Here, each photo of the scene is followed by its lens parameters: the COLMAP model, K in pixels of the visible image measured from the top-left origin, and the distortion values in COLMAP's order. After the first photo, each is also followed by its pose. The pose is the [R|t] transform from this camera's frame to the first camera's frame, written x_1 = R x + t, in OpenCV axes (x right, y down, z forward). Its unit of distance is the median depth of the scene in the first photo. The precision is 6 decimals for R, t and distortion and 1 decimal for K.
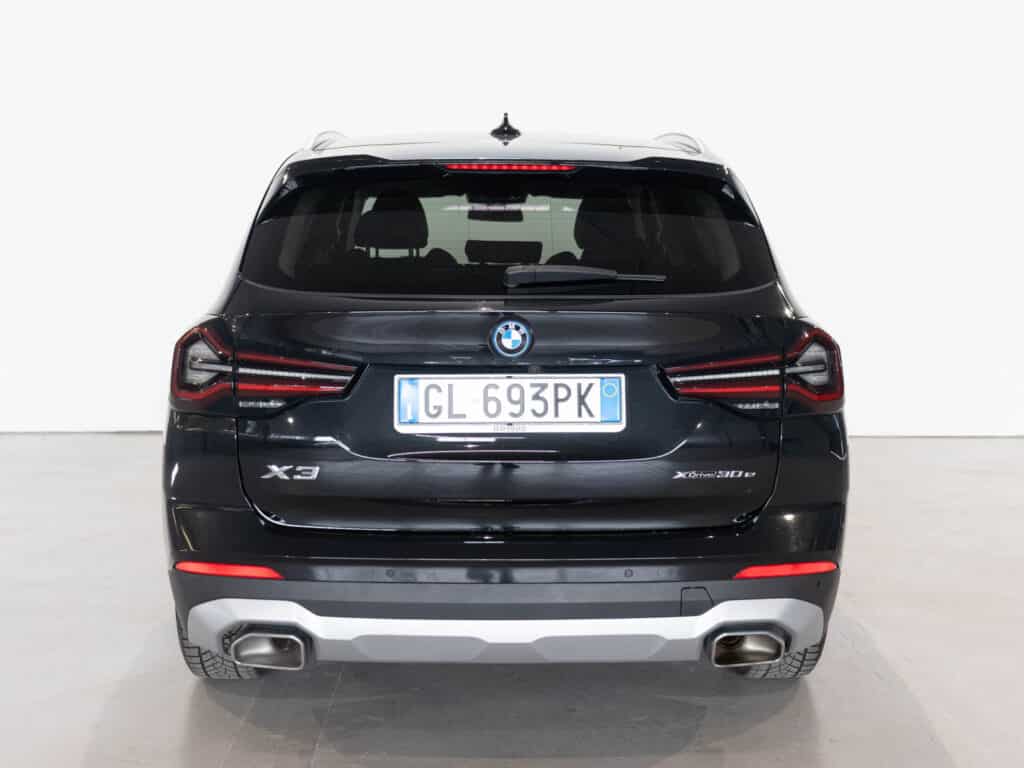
lens RADIAL K [[1114.8, 0, 512.0], [0, 1114.8, 384.0], [0, 0, 1]] dist [0.020876, 0.016576]
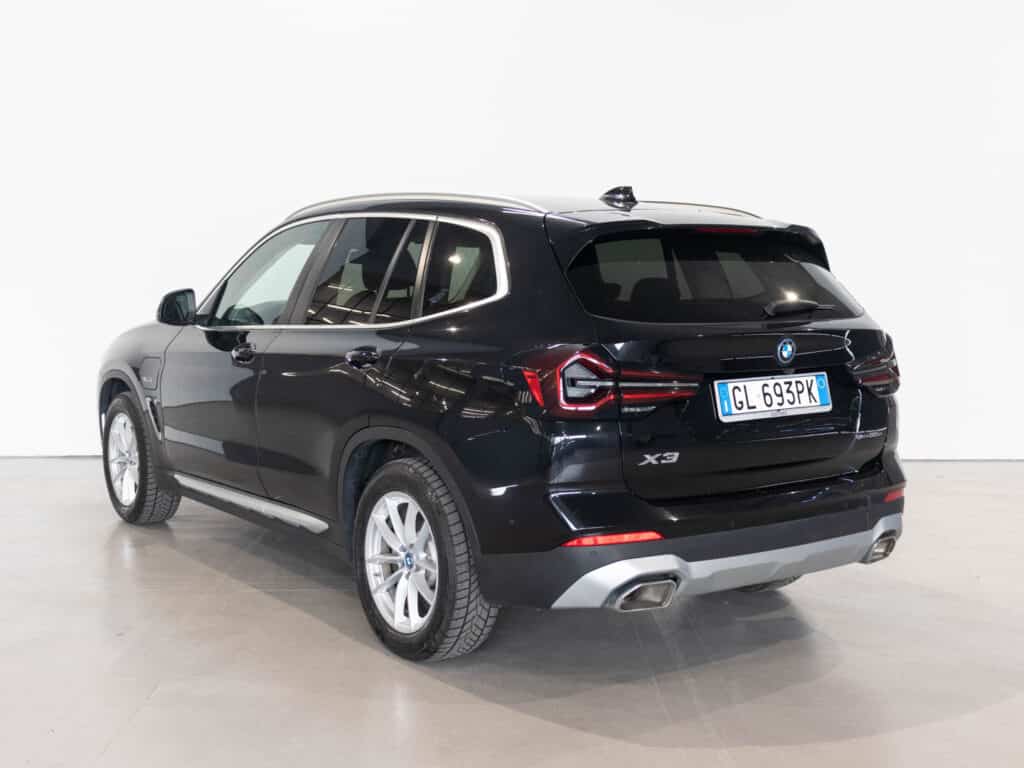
lens RADIAL K [[1114.8, 0, 512.0], [0, 1114.8, 384.0], [0, 0, 1]] dist [0.020876, 0.016576]
pose [[0.848728, -0.056865, 0.525763, -1.042246], [0.074985, 0.997097, -0.013204, -0.005027], [-0.523486, 0.050631, 0.850529, -0.043246]]
